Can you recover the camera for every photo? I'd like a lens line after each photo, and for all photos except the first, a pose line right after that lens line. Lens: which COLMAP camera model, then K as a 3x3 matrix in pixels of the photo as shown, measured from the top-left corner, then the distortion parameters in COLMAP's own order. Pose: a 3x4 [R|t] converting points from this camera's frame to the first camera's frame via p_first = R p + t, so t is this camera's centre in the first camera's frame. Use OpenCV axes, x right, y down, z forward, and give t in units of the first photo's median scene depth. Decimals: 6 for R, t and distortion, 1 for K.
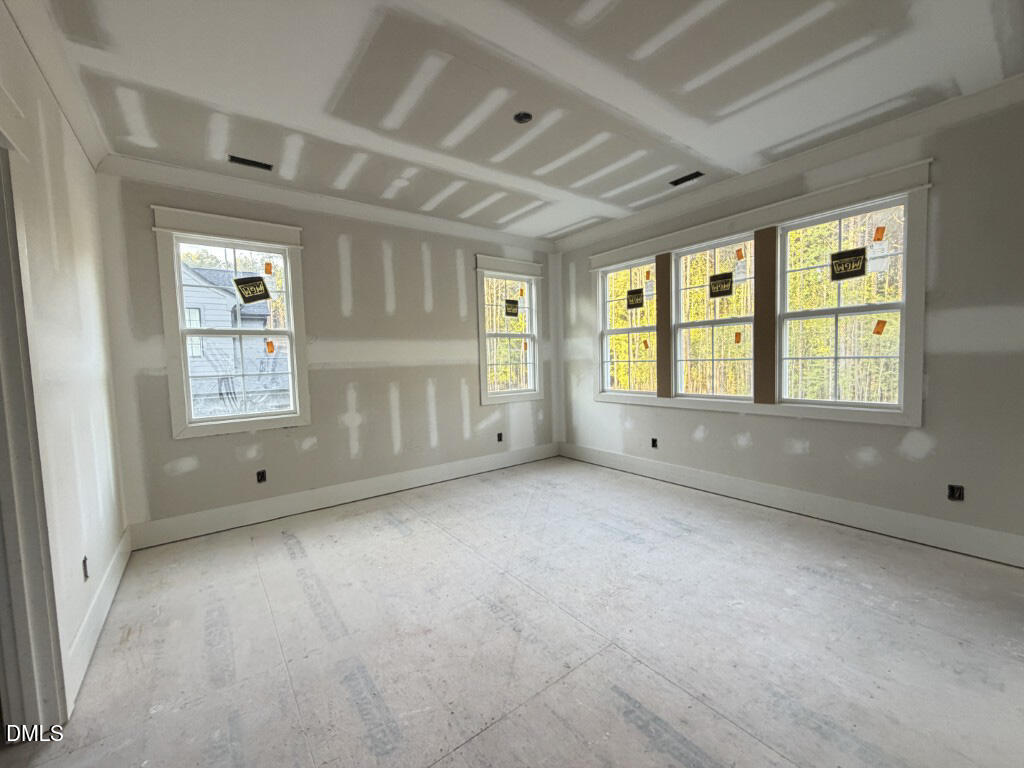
lens RADIAL K [[407.6, 0, 514.9], [0, 407.6, 380.9], [0, 0, 1]] dist [-0.000199, 0.000055]
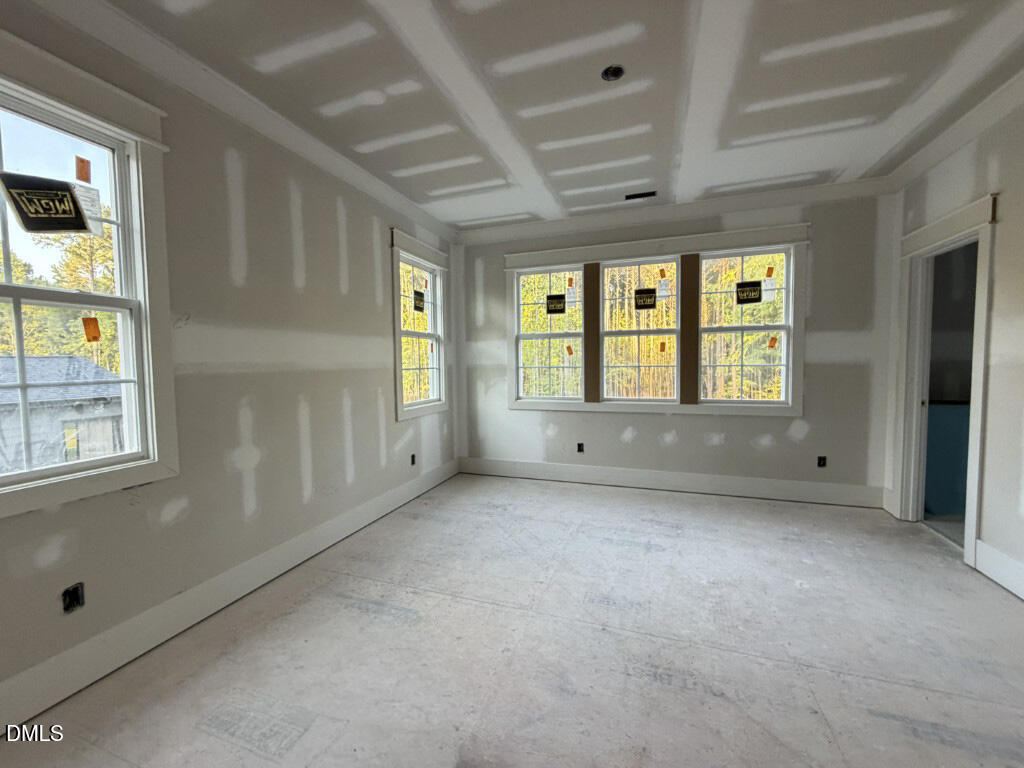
lens RADIAL K [[405.4, 0, 513.6], [0, 405.4, 382.0], [0, 0, 1]] dist [-0.000937, 0.000022]
pose [[0.835070, -0.009188, 0.550067, -0.394210], [0.017822, 0.999788, -0.010357, -0.004217], [-0.549855, 0.018452, 0.835057, 0.275549]]
